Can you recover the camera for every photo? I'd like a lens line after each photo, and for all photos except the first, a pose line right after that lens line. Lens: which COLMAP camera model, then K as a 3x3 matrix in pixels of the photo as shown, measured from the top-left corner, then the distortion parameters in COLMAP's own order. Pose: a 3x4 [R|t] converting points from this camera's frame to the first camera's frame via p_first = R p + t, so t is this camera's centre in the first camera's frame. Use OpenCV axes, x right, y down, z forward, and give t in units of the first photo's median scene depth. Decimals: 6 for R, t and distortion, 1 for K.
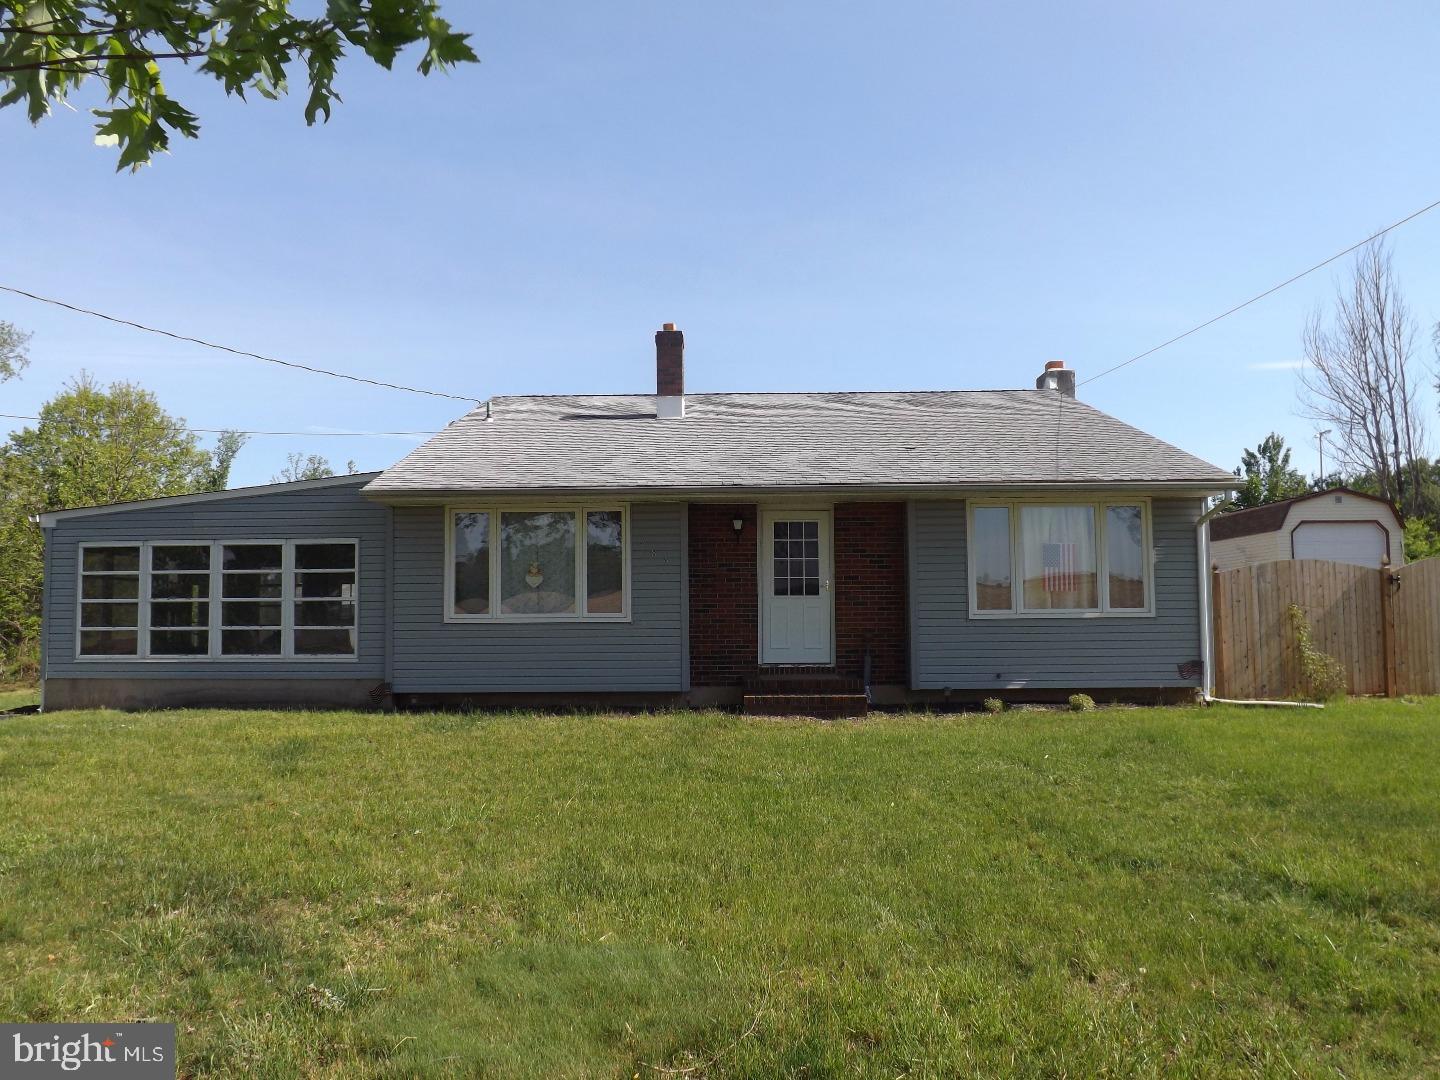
lens RADIAL K [[1055.4, 0, 717.8], [0, 1055.4, 521.9], [0, 0, 1]] dist [-0.051698, -0.001371]
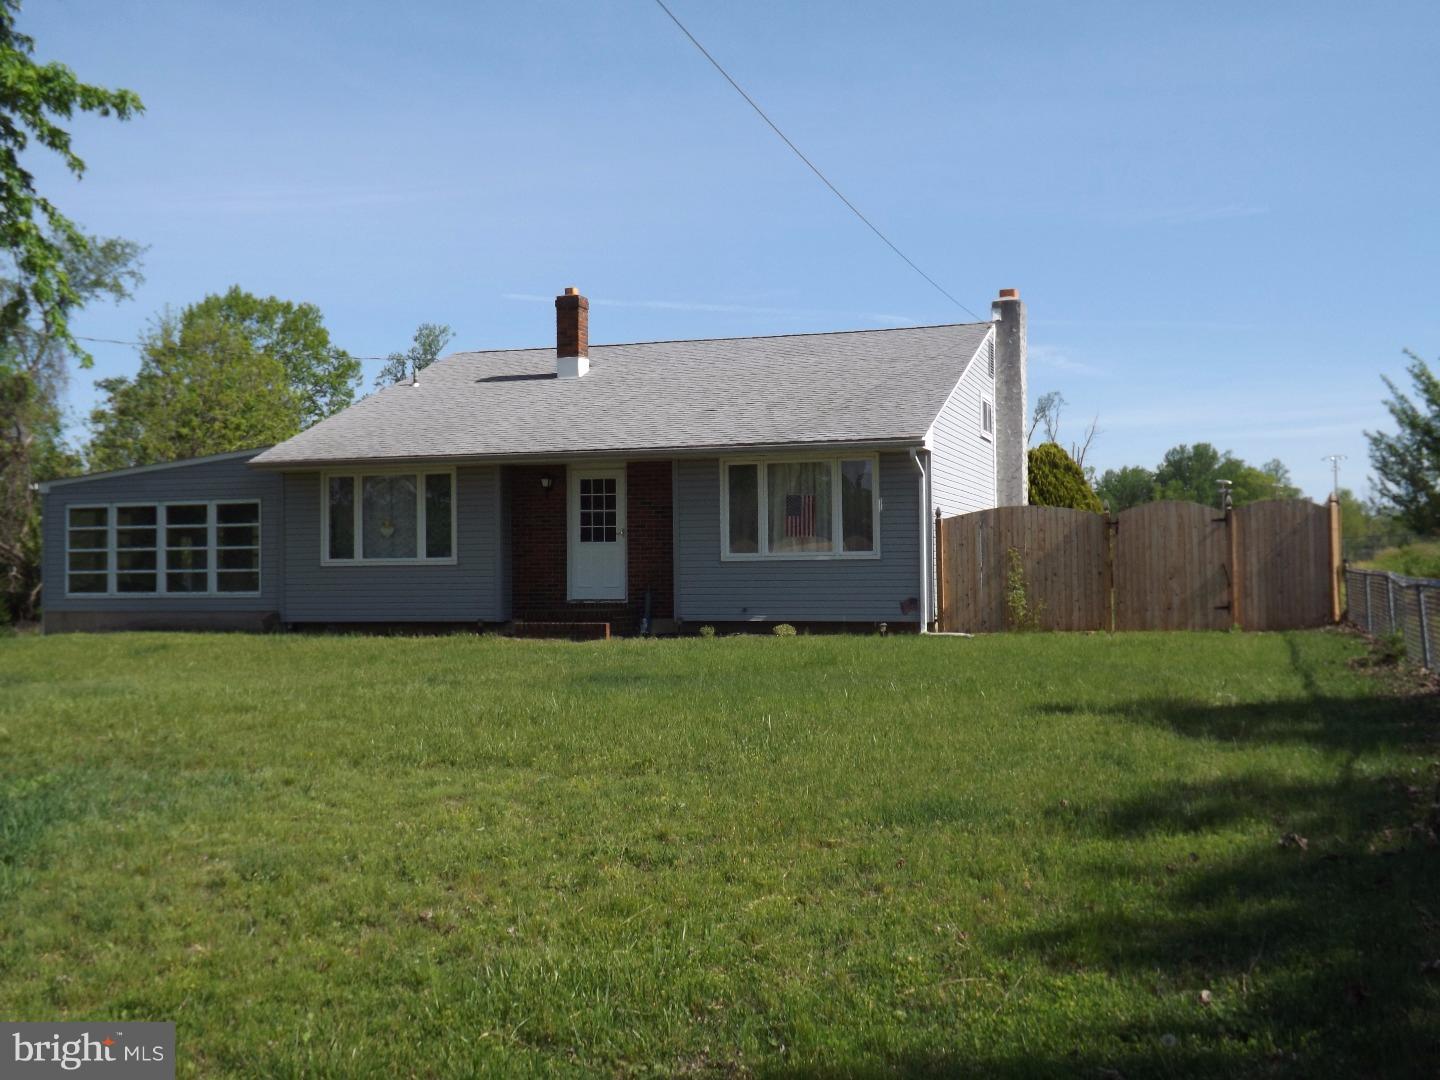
lens RADIAL K [[1426.5, 0, 721.1], [0, 1426.5, 486.3], [0, 0, 1]] dist [-0.016595, -0.015111]
pose [[0.972116, -0.016147, -0.233945, 0.583214], [0.026006, 0.998896, 0.039121, -0.050964], [0.233055, -0.044114, 0.971463, -0.515193]]
